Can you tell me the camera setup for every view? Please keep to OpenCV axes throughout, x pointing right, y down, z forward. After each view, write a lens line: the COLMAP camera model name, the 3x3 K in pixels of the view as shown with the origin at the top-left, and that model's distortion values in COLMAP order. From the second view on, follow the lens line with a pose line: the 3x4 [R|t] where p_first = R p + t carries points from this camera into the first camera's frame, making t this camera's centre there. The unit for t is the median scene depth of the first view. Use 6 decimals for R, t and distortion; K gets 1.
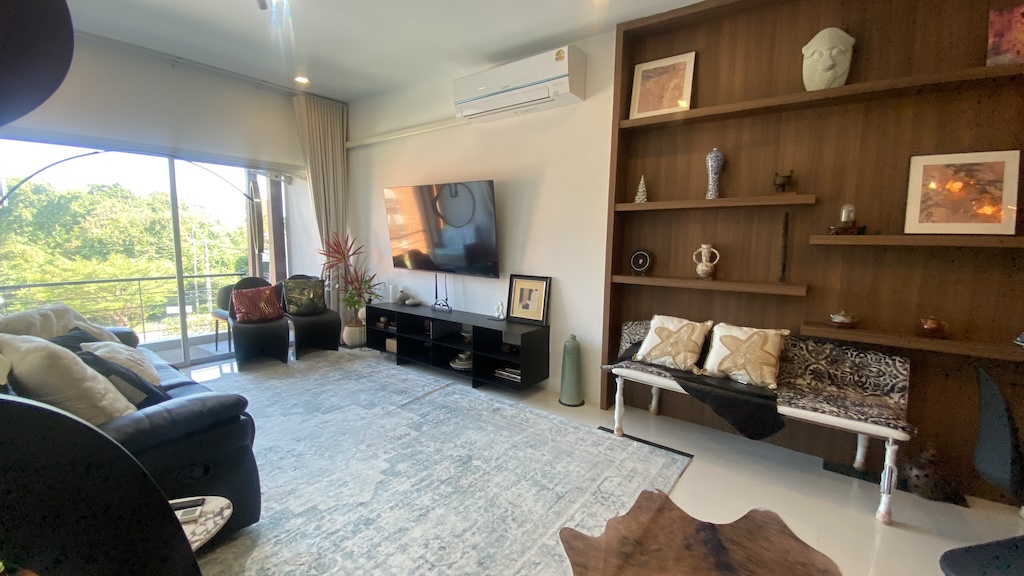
lens RADIAL K [[412.8, 0, 514.8], [0, 412.8, 283.7], [0, 0, 1]] dist [0.003686, -0.003017]
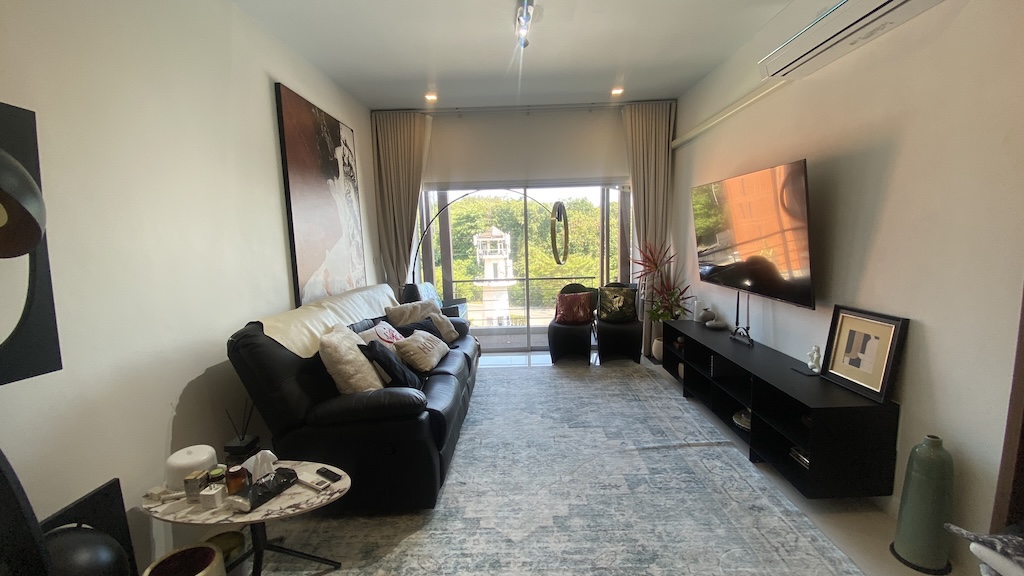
lens RADIAL K [[412.8, 0, 506.9], [0, 412.8, 285.6], [0, 0, 1]] dist [0.003686, -0.003017]
pose [[0.594508, 0.059644, -0.801874, 0.201379], [-0.050755, 0.998040, 0.036605, -0.052193], [0.802486, 0.018937, 0.596370, 0.231257]]
